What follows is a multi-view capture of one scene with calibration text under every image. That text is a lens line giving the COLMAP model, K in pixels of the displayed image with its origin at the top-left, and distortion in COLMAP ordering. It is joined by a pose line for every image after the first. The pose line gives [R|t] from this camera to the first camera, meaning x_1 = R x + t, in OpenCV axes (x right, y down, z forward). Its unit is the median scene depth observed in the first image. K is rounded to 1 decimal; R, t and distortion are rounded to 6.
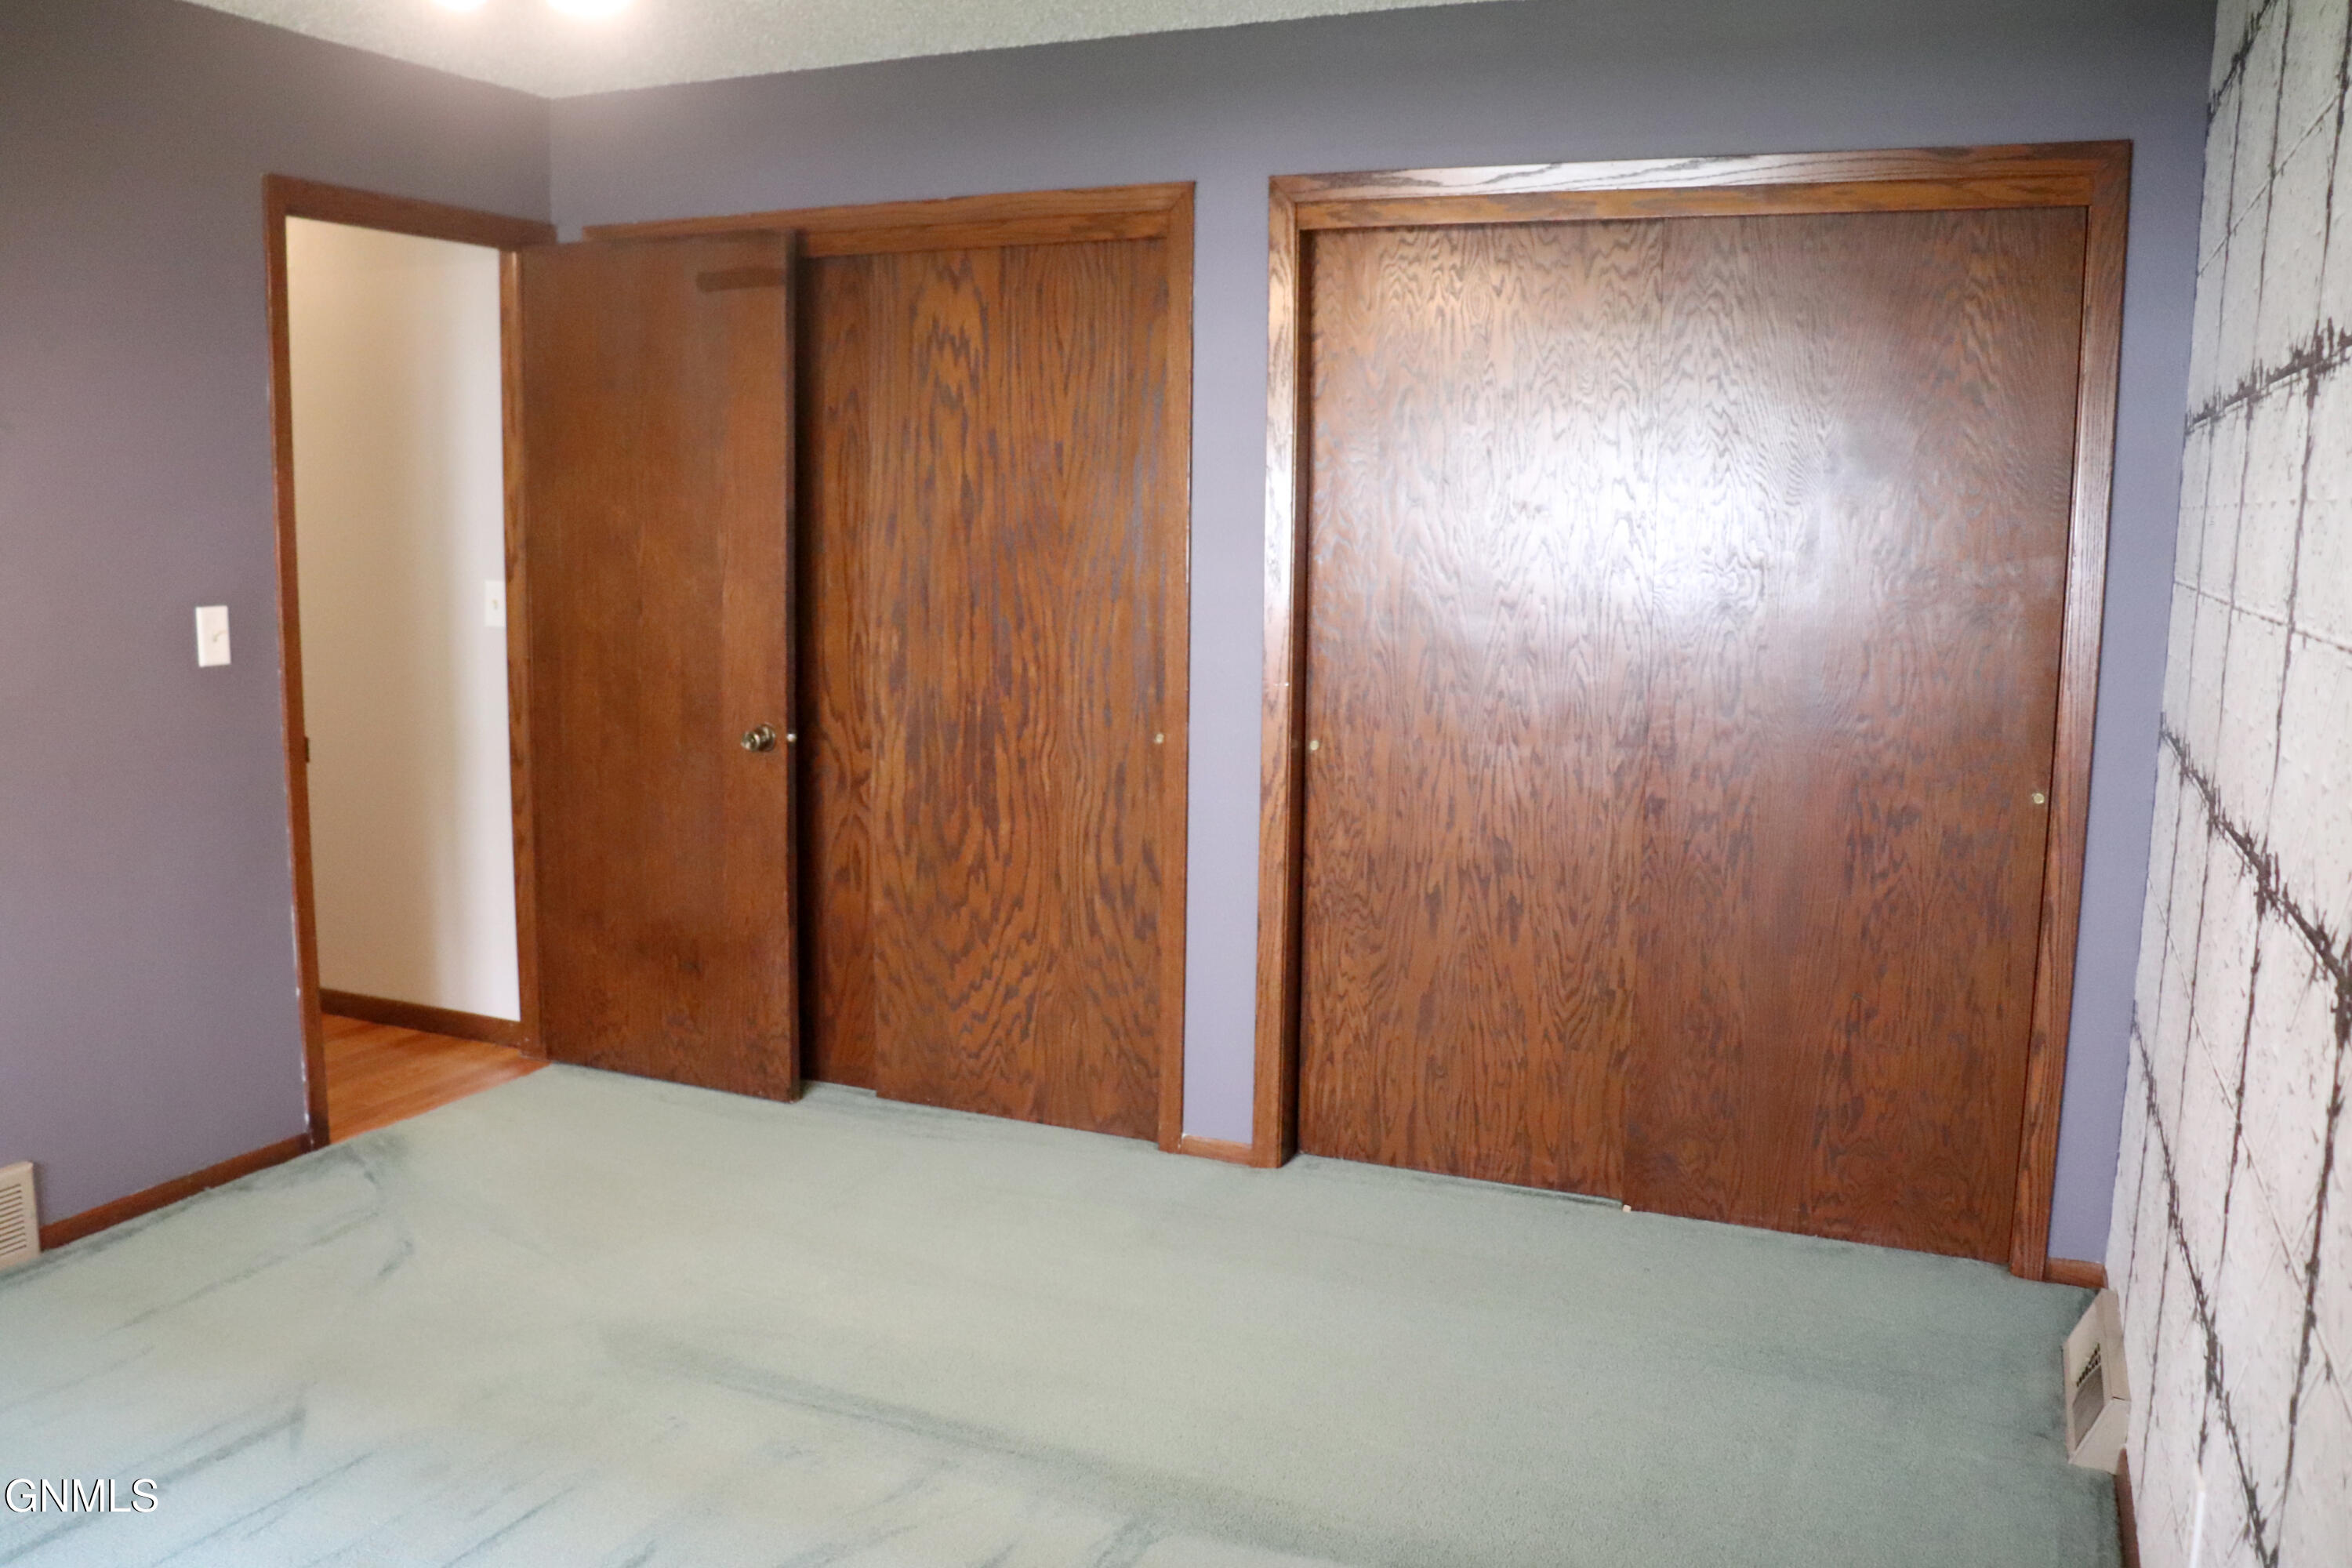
lens RADIAL K [[1946.4, 0, 1158.3], [0, 1946.4, 788.2], [0, 0, 1]] dist [-0.161019, 0.143831]
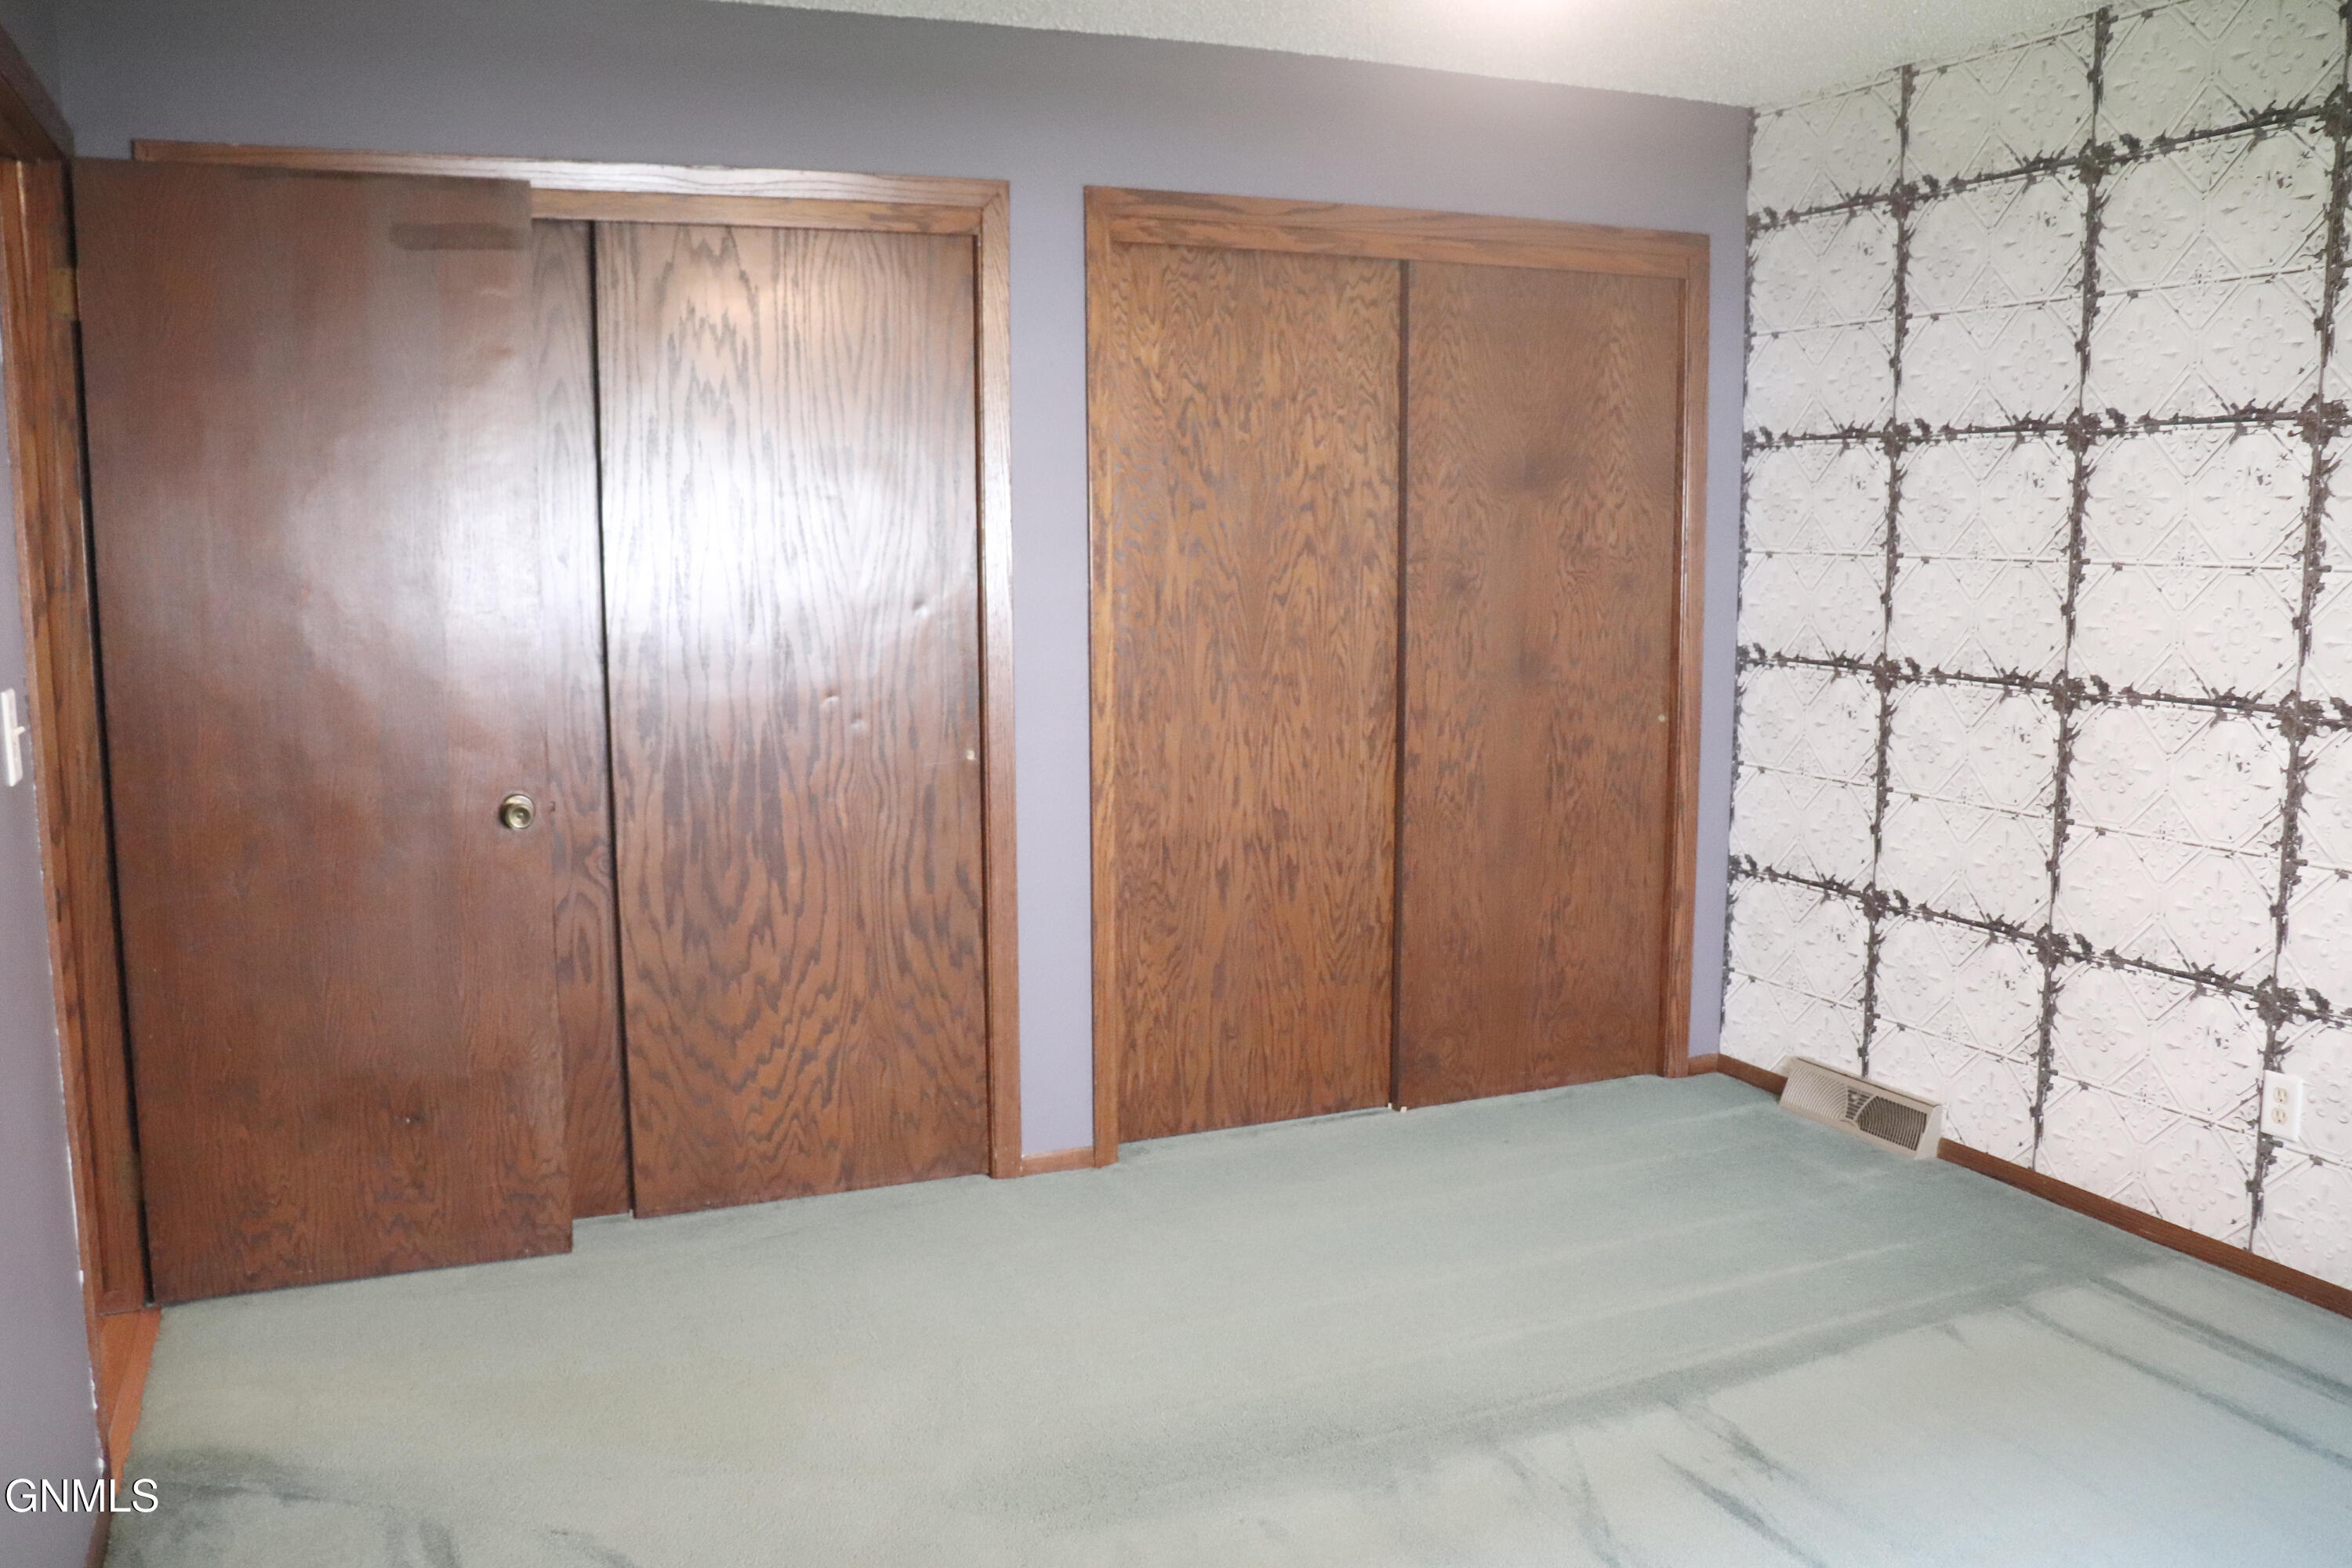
lens RADIAL K [[1946.4, 0, 1158.3], [0, 1946.4, 788.2], [0, 0, 1]] dist [-0.161019, 0.143831]
pose [[0.678036, -0.118226, 0.725459, -0.644633], [0.118471, 0.991653, 0.050880, -0.048043], [-0.725419, 0.051447, 0.686382, 0.278072]]
